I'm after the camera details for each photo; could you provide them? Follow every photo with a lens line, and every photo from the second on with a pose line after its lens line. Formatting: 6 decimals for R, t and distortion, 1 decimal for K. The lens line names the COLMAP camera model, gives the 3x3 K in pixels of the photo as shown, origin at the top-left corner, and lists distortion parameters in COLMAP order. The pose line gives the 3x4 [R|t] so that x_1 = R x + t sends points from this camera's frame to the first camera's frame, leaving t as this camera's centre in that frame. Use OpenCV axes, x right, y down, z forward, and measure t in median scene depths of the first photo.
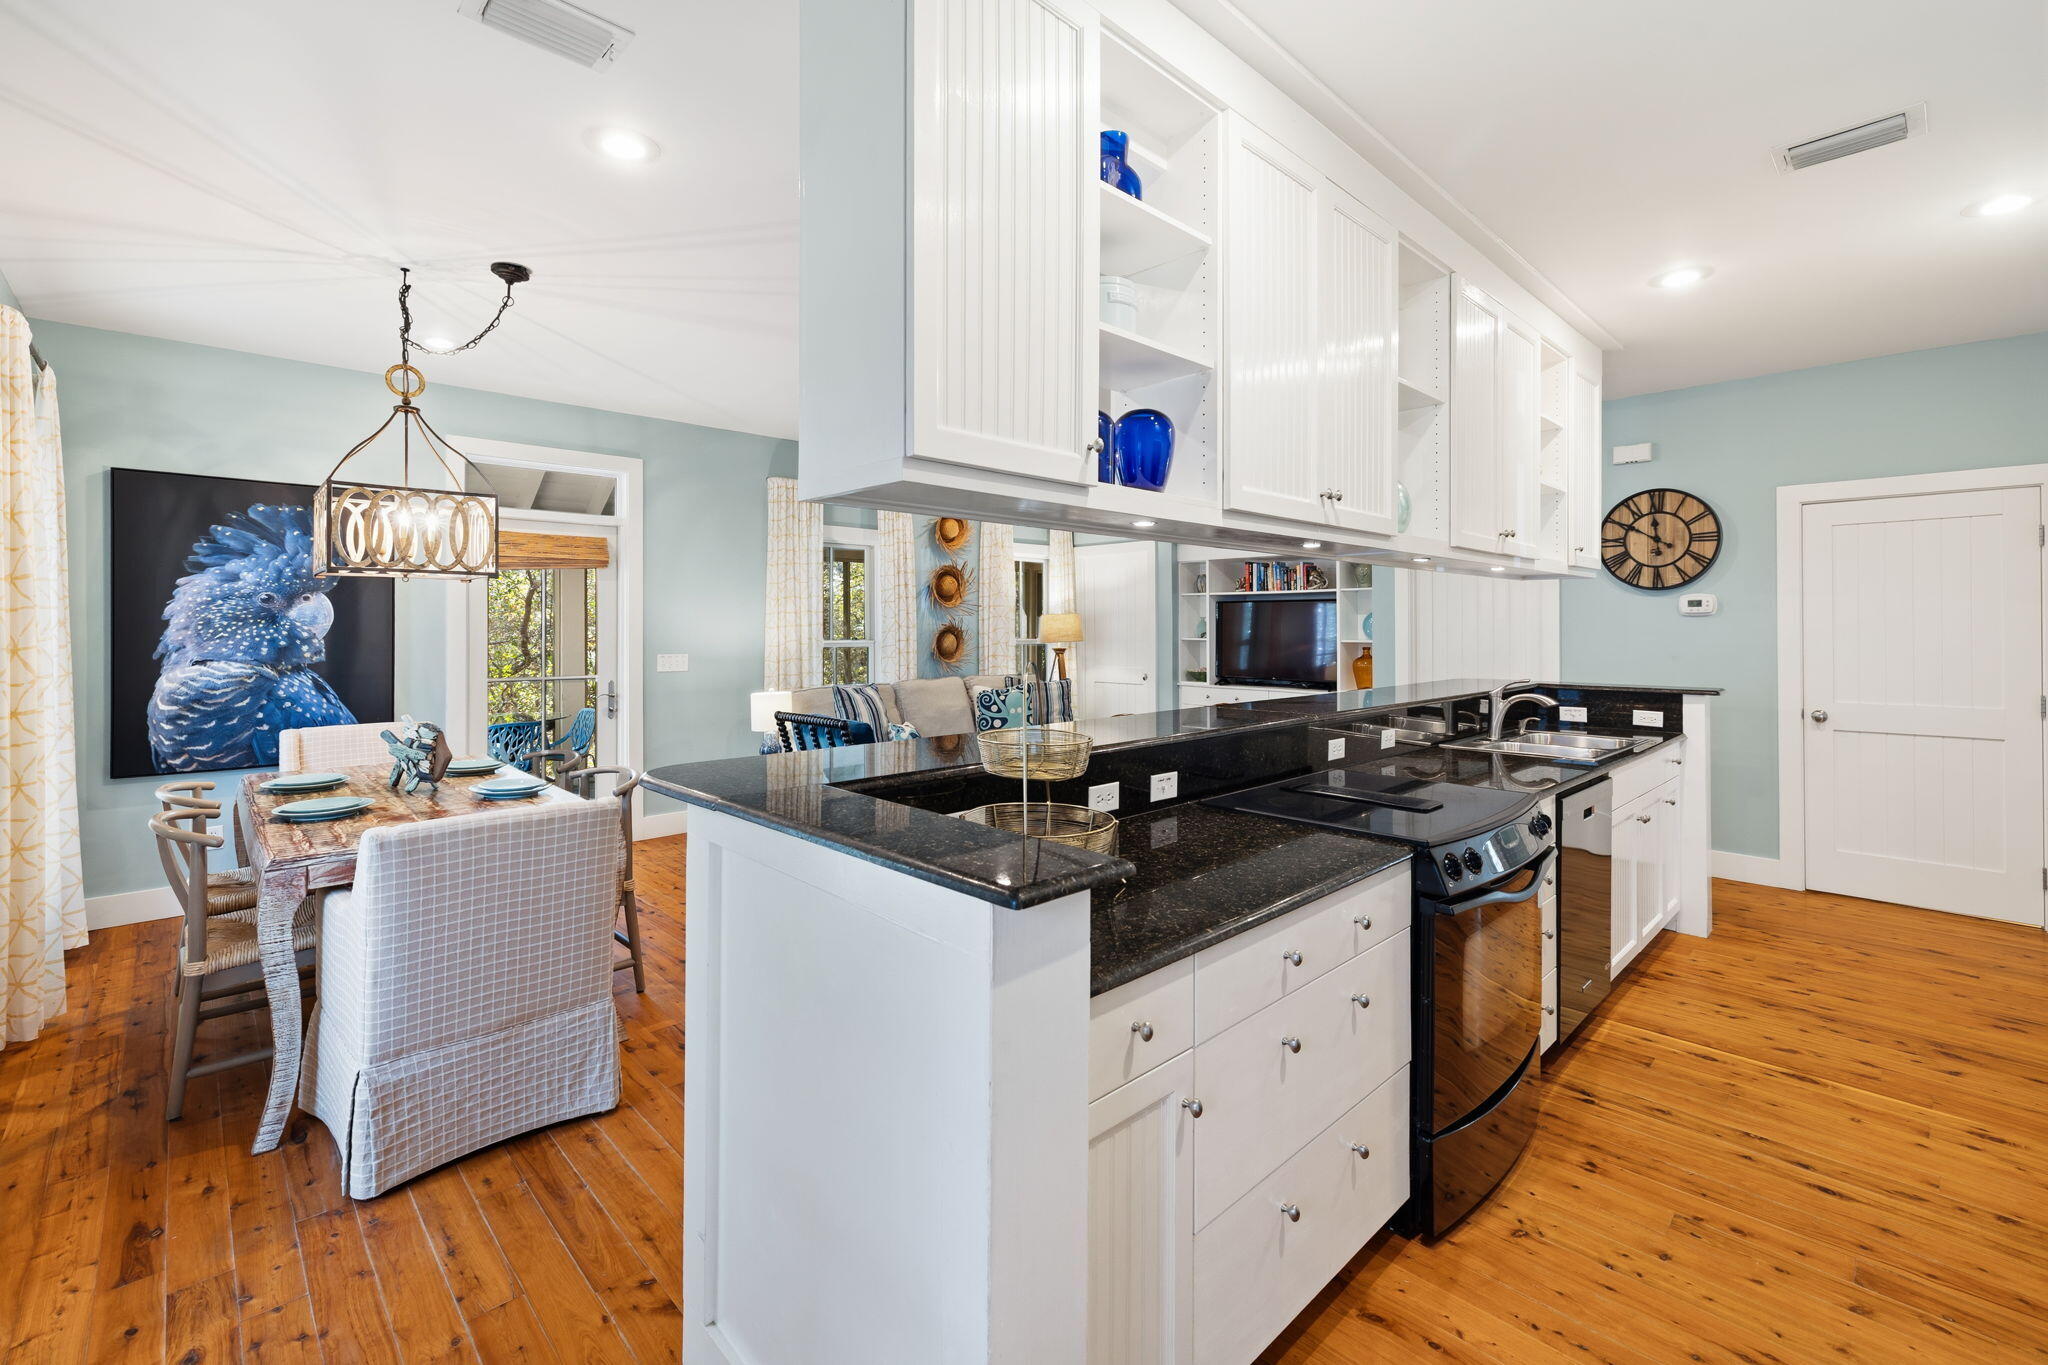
lens RADIAL K [[889.4, 0, 1018.2], [0, 889.4, 627.9], [0, 0, 1]] dist [-0.000311, -0.000255]
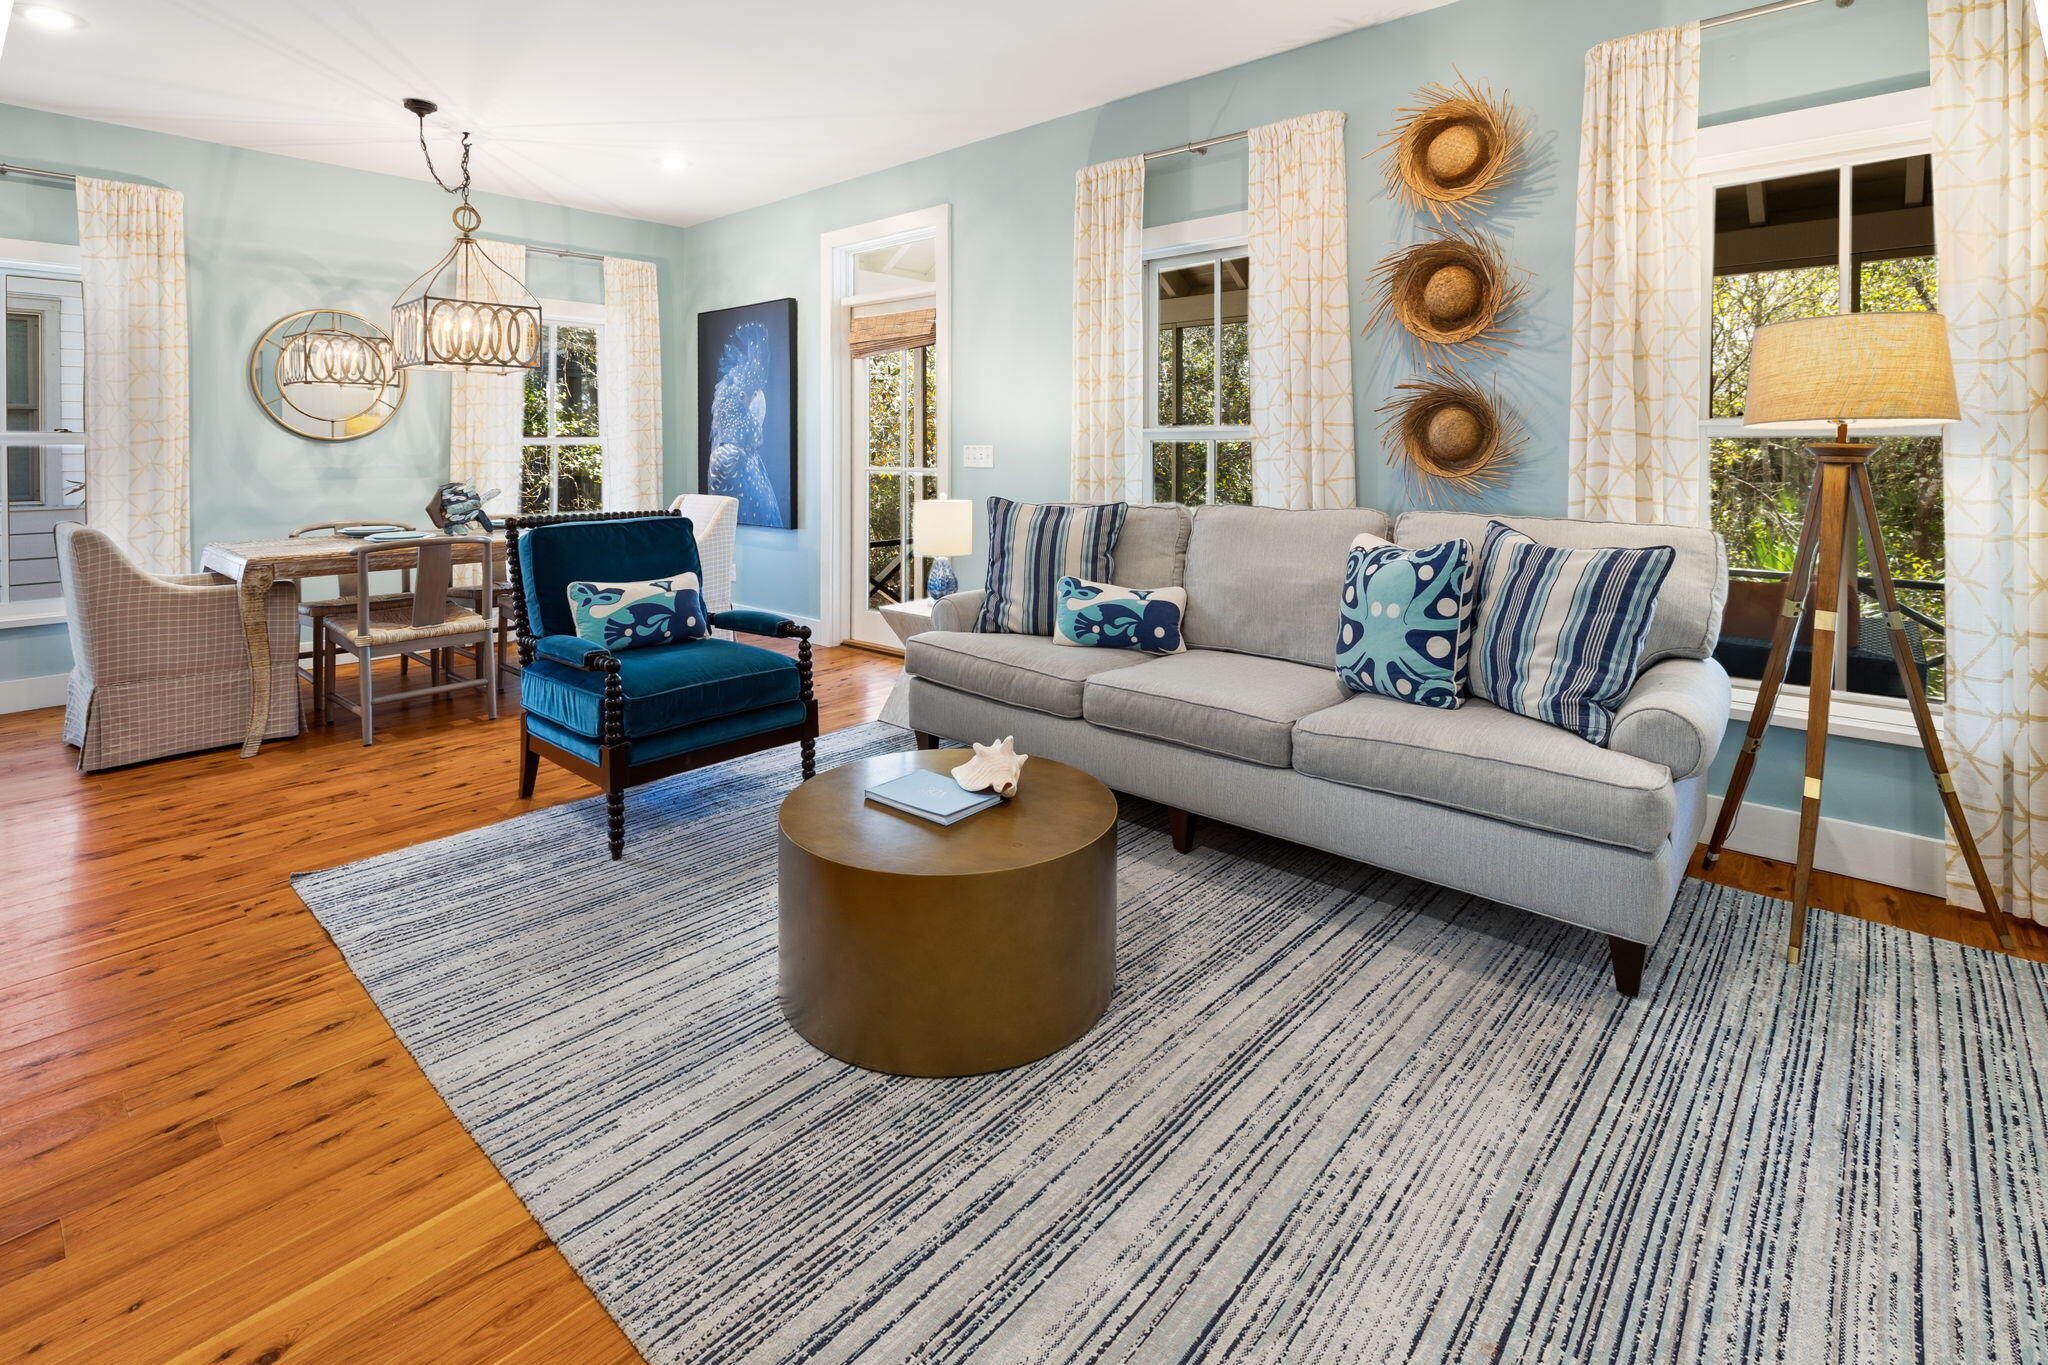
lens RADIAL K [[944.2, 0, 1009.9], [0, 944.2, 463.6], [0, 0, 1]] dist [-0.001514, -0.000086]
pose [[0.078197, 0.015149, -0.996823, 0.368726], [-0.002658, 0.999884, 0.014987, 0.027863], [0.996934, 0.001478, 0.078228, 0.819224]]
